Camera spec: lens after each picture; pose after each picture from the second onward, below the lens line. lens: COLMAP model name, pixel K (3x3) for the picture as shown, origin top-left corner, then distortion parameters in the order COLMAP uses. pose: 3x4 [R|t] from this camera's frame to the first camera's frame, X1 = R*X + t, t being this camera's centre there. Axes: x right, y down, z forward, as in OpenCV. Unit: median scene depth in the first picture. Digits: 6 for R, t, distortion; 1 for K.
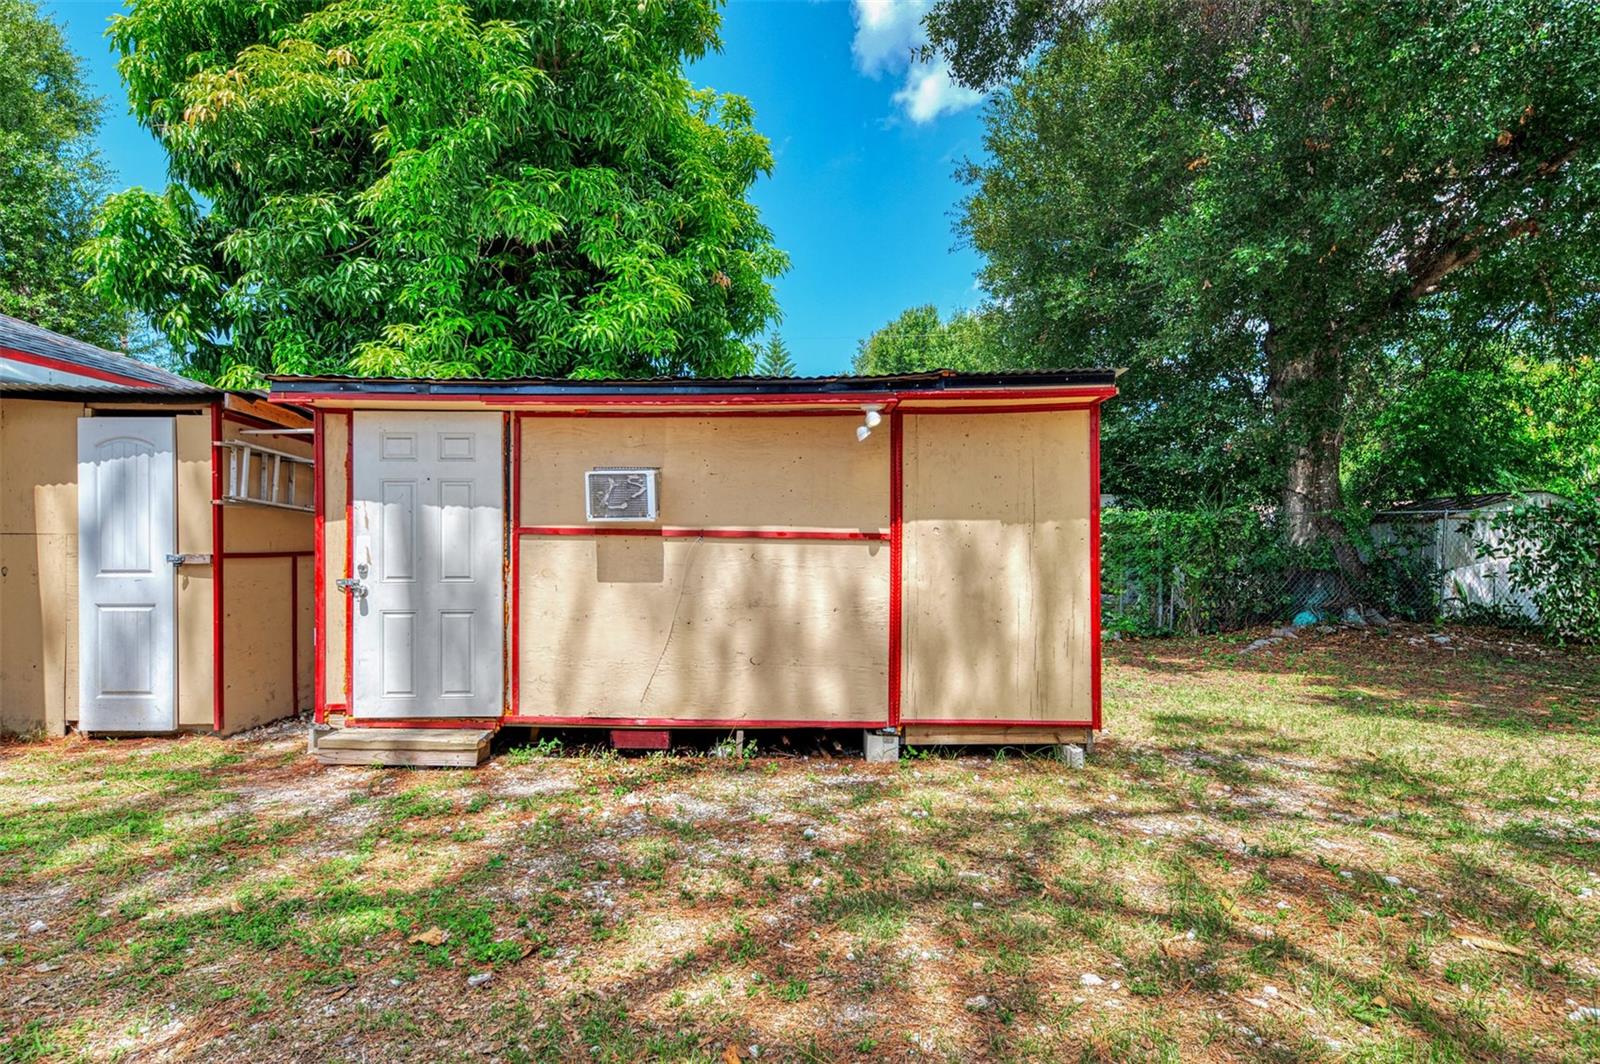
lens RADIAL K [[806.4, 0, 785.3], [0, 806.4, 574.5], [0, 0, 1]] dist [0.000685, 0.000660]
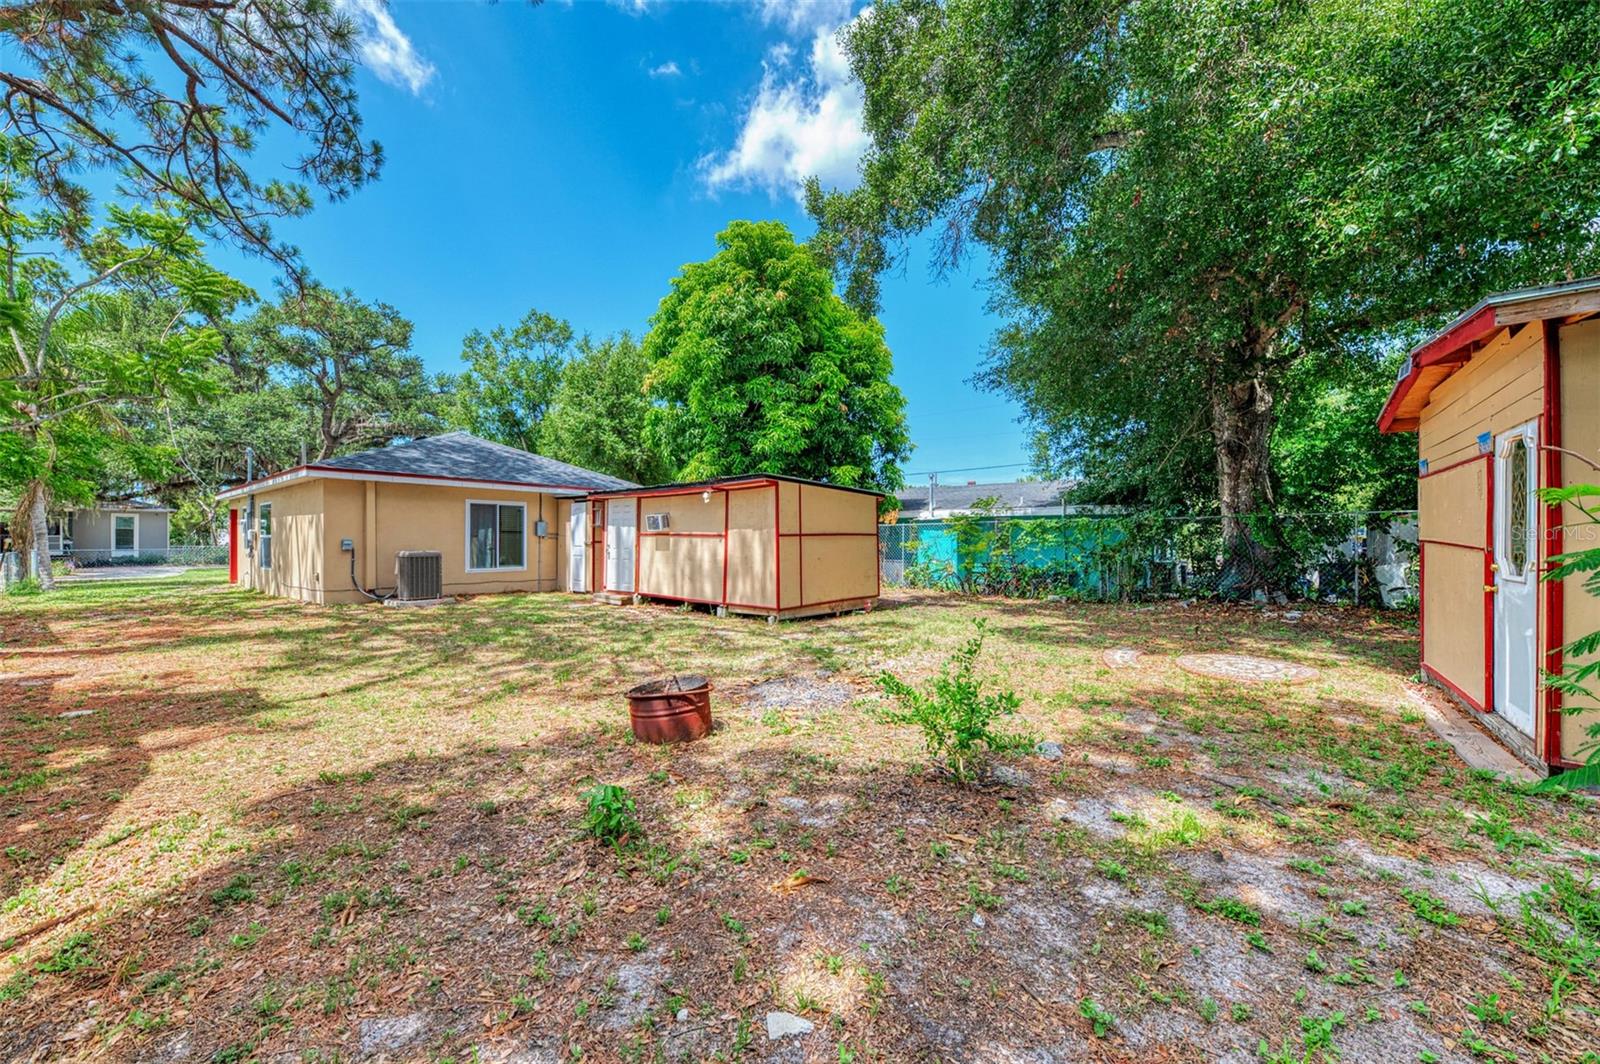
lens RADIAL K [[572.0, 0, 799.4], [0, 572.0, 538.7], [0, 0, 1]] dist [-0.000520, -0.000004]
pose [[0.782121, 0.000426, -0.623127, 1.546988], [-0.026265, 0.999134, -0.032283, 0.021256], [0.622573, 0.041615, 0.781454, -0.367995]]
